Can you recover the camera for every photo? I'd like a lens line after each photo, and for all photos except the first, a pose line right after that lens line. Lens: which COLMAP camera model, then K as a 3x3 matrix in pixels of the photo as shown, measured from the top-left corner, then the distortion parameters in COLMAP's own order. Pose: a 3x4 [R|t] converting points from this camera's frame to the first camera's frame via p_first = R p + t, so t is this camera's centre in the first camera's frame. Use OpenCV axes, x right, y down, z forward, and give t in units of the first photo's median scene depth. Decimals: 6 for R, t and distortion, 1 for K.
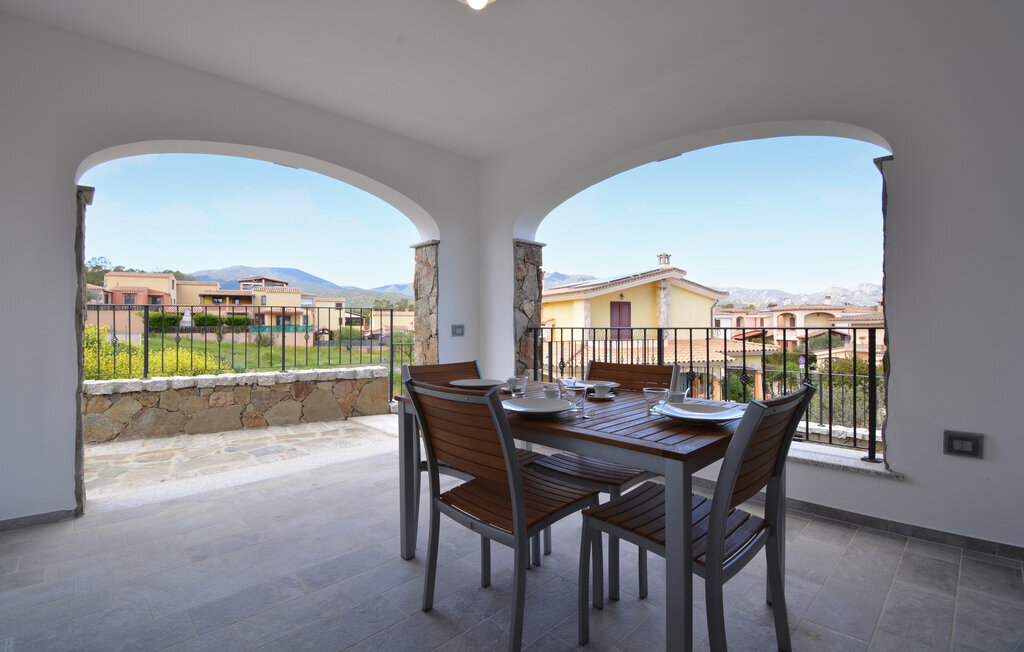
lens RADIAL K [[464.4, 0, 521.1], [0, 464.4, 322.7], [0, 0, 1]] dist [-0.002634, -0.007869]
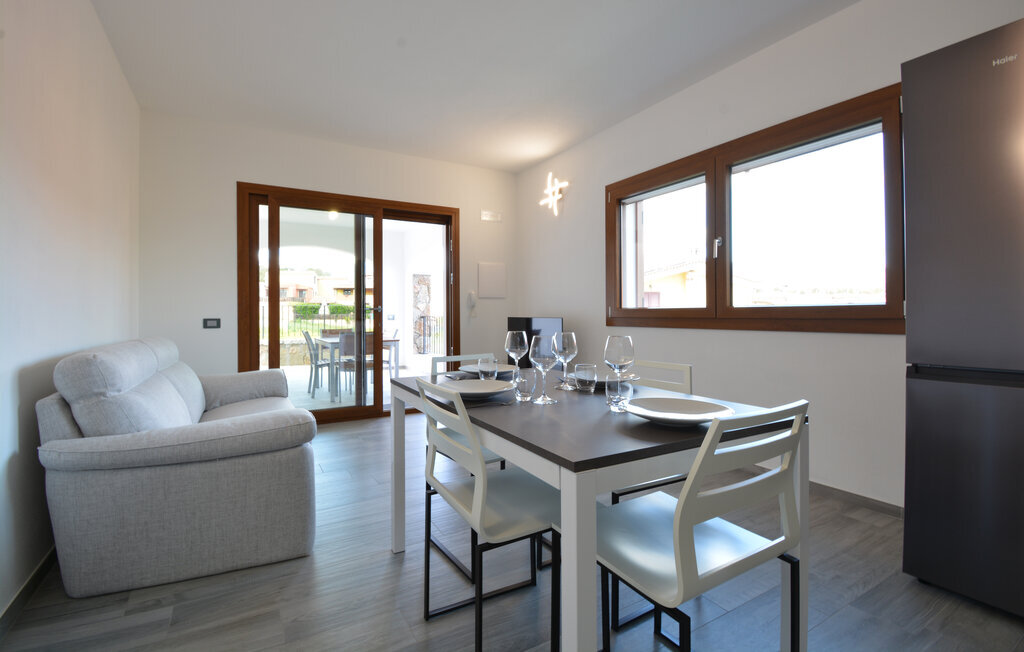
lens RADIAL K [[464.4, 0, 512.9], [0, 464.4, 319.2], [0, 0, 1]] dist [-0.002634, -0.007869]
pose [[0.968471, 0.000794, -0.249127, 0.080485], [0.004363, 0.999787, 0.020148, -0.001387], [0.249090, -0.020600, 0.968261, -0.076615]]
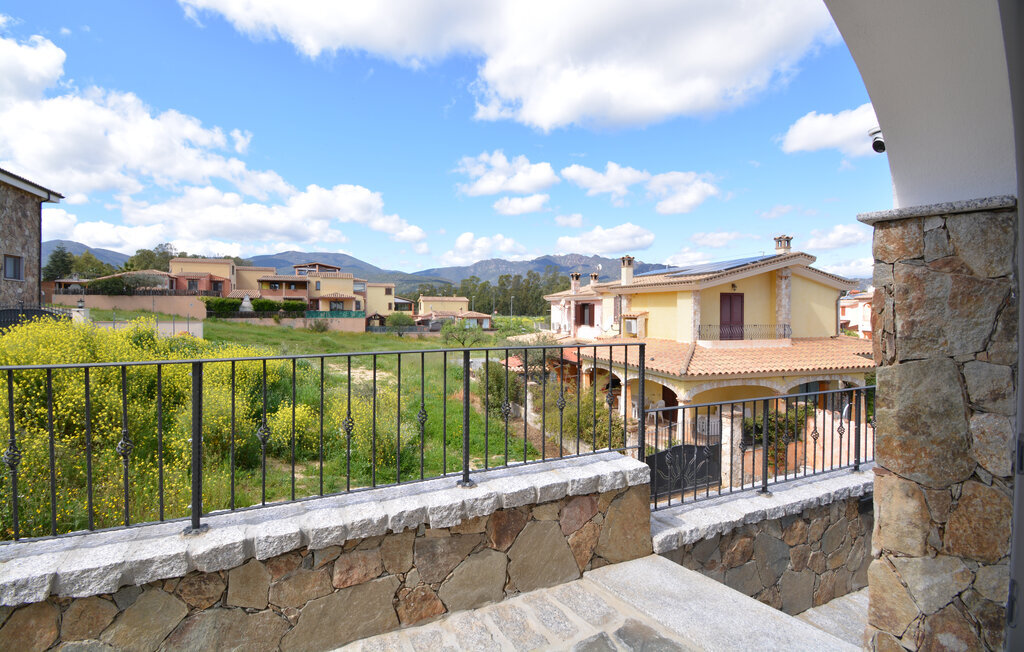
lens RADIAL K [[464.4, 0, 522.3], [0, 464.4, 318.2], [0, 0, 1]] dist [-0.002634, -0.007869]
pose [[0.996232, 0.007534, -0.086403, -0.030641], [-0.005456, 0.999691, 0.024265, -0.006033], [0.086559, -0.023702, 0.995965, 0.038959]]
